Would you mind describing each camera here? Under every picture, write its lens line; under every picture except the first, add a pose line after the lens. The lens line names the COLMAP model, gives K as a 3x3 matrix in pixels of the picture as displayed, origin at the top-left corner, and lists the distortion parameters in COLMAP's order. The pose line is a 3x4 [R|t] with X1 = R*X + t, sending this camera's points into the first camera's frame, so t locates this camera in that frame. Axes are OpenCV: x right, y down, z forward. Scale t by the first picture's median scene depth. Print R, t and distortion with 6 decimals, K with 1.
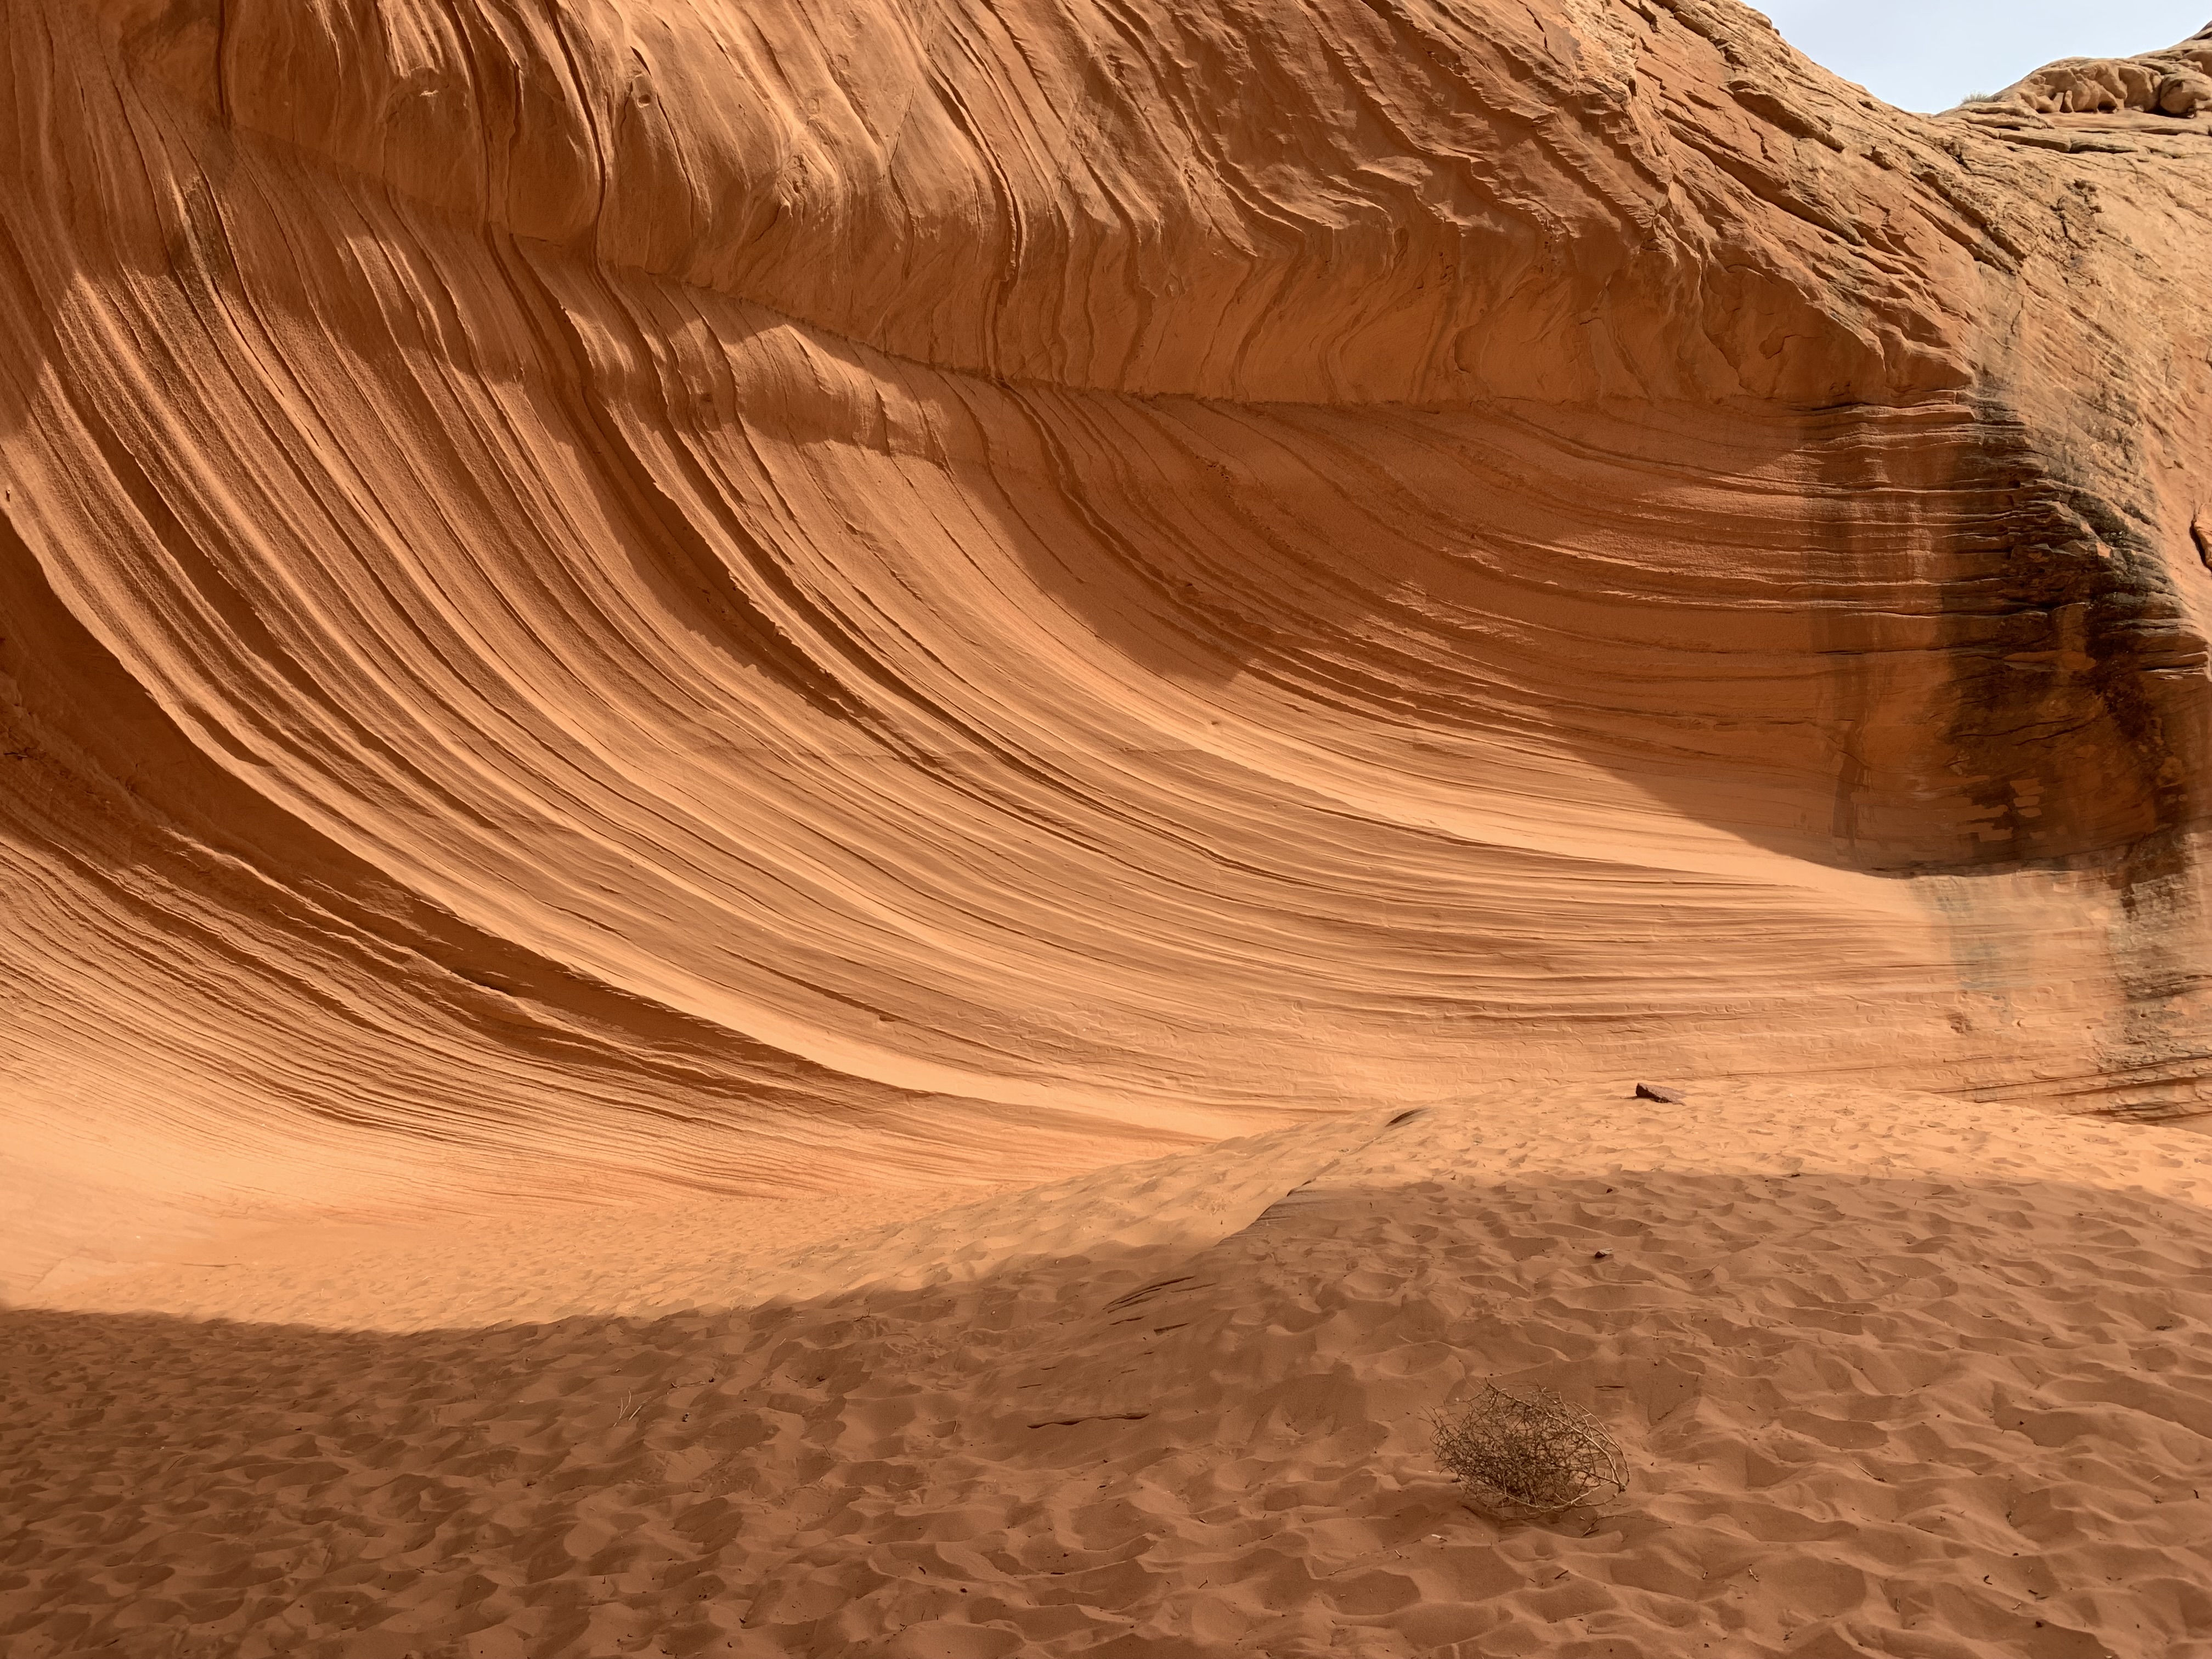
lens RADIAL K [[1640.5, 0, 1106.0], [0, 1640.5, 829.5], [0, 0, 1]] dist [0.009795, -0.001149]
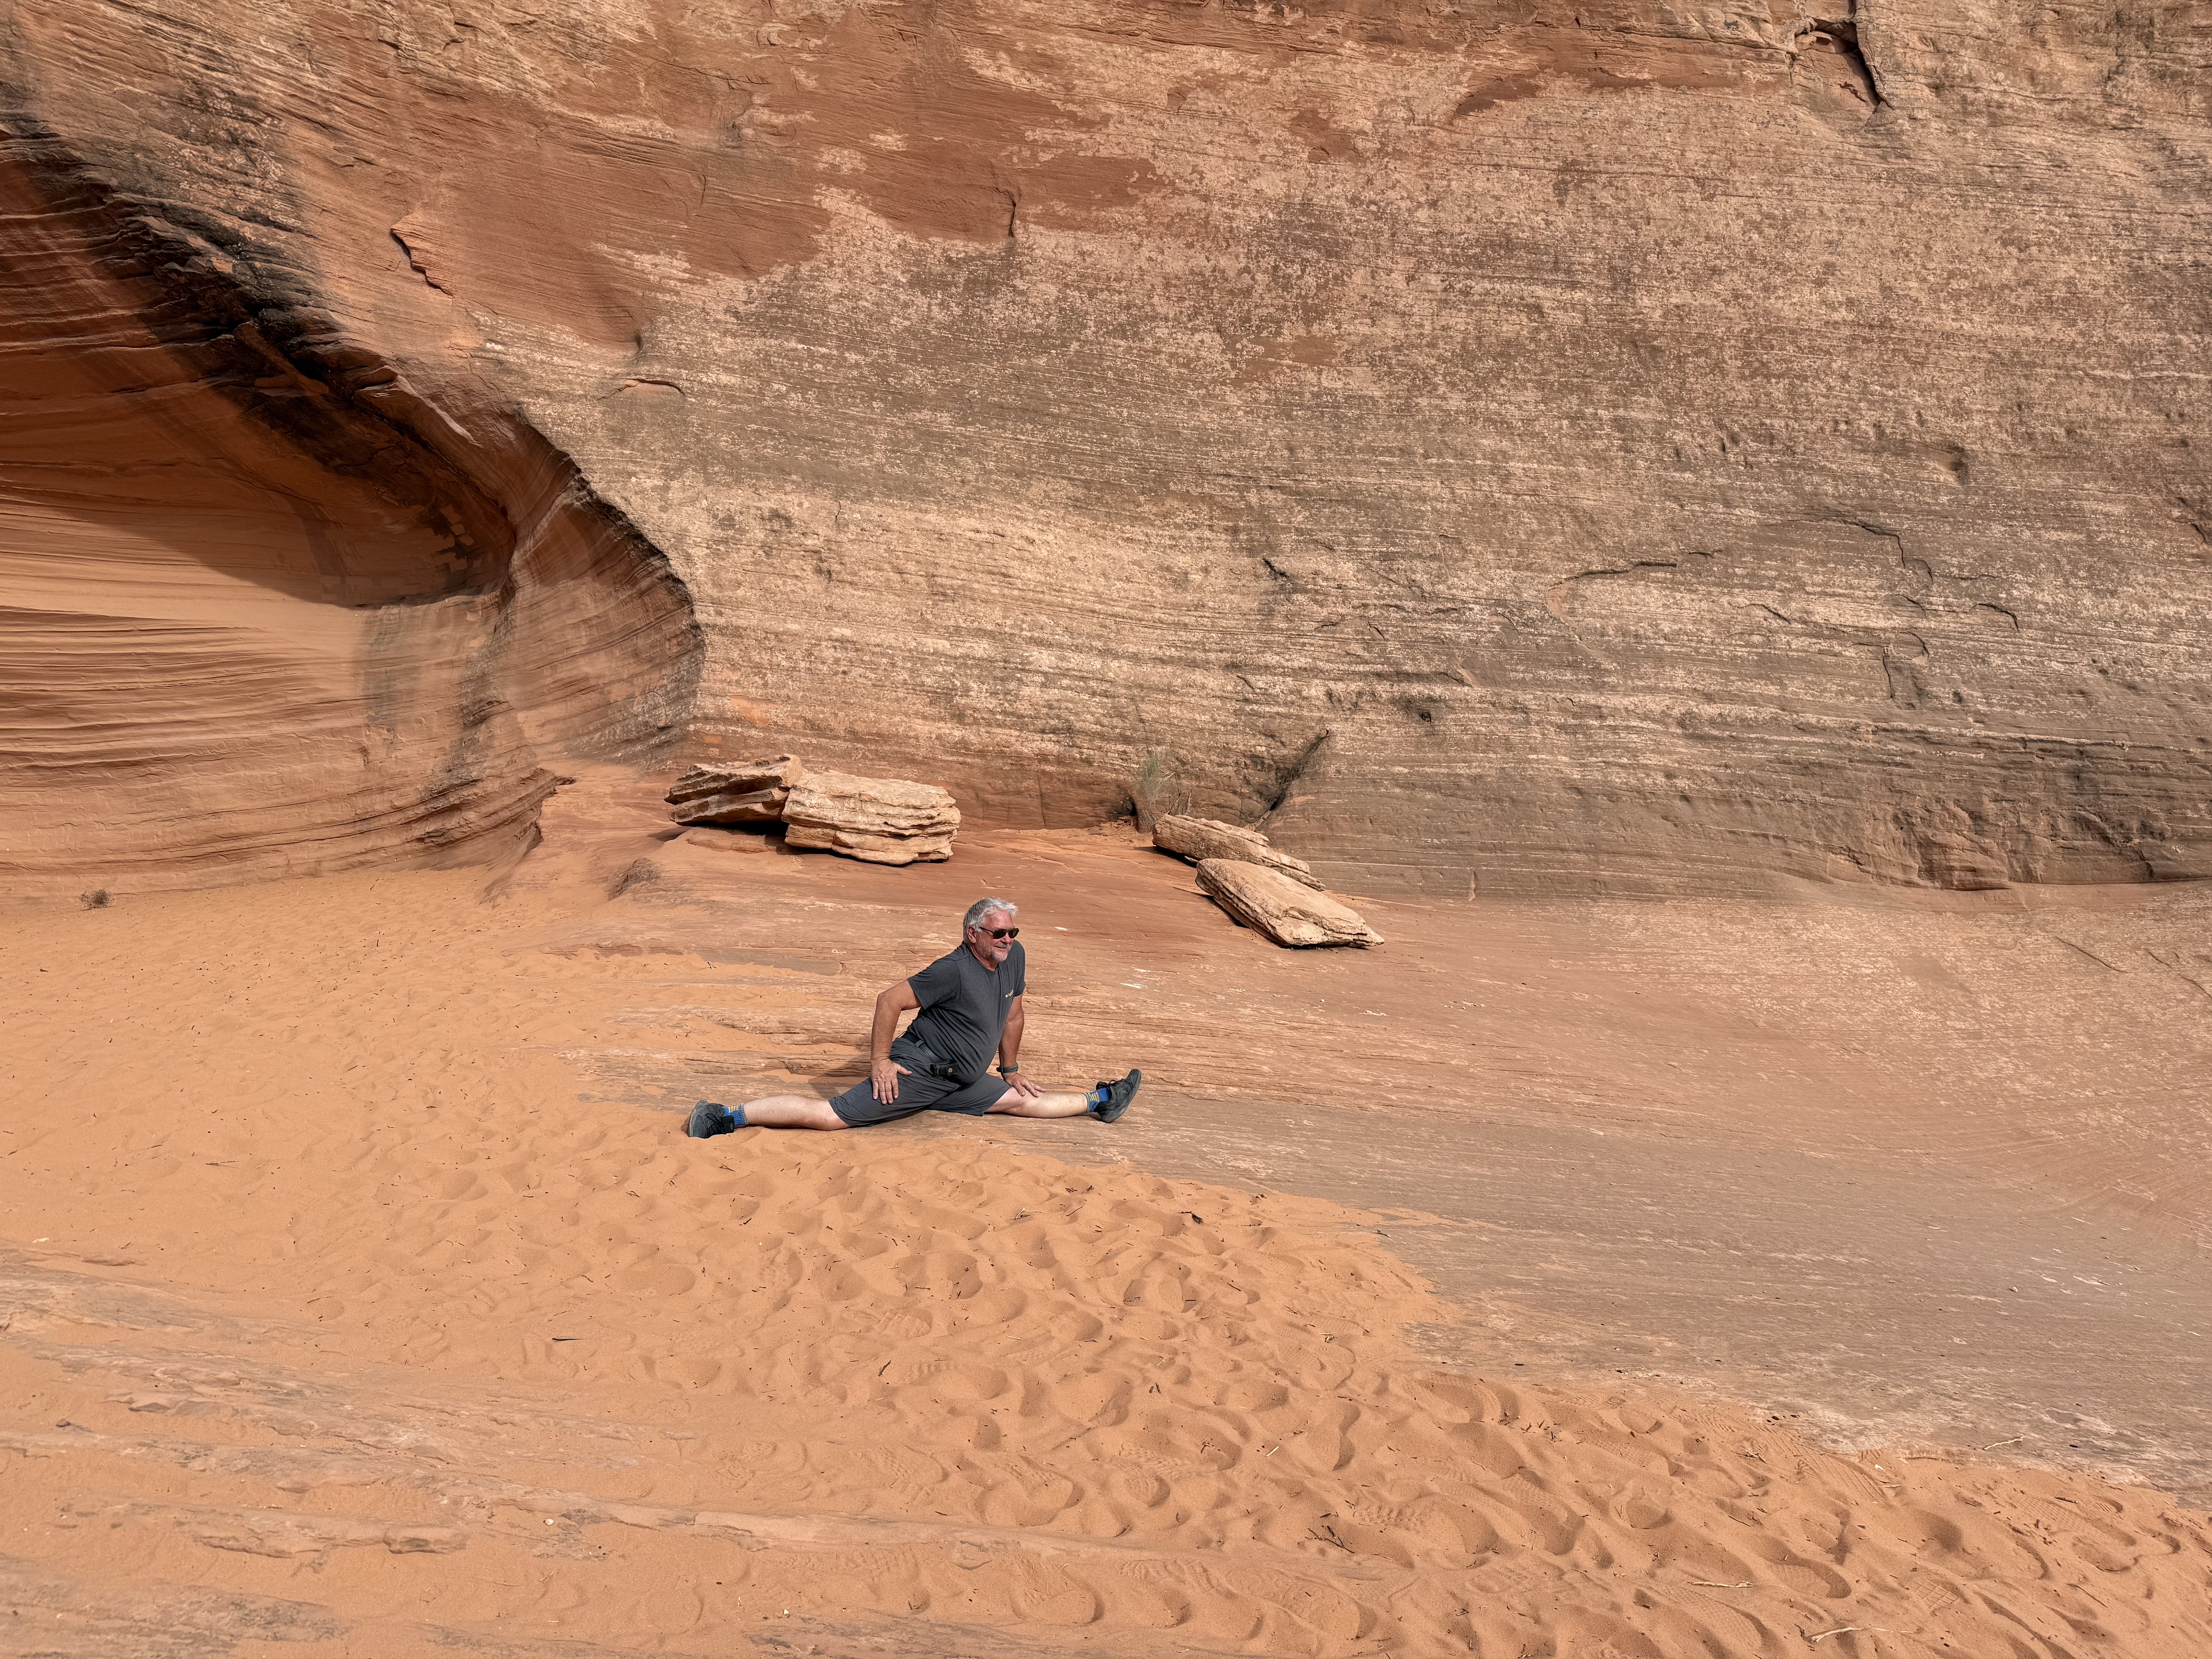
lens RADIAL K [[1507.9, 0, 1106.0], [0, 1507.9, 829.5], [0, 0, 1]] dist [-0.003378, -0.006449]
pose [[0.992603, -0.034835, -0.116301, 1.179773], [0.054519, 0.983827, 0.170625, 0.030978], [0.108477, -0.175704, 0.978448, 0.142432]]
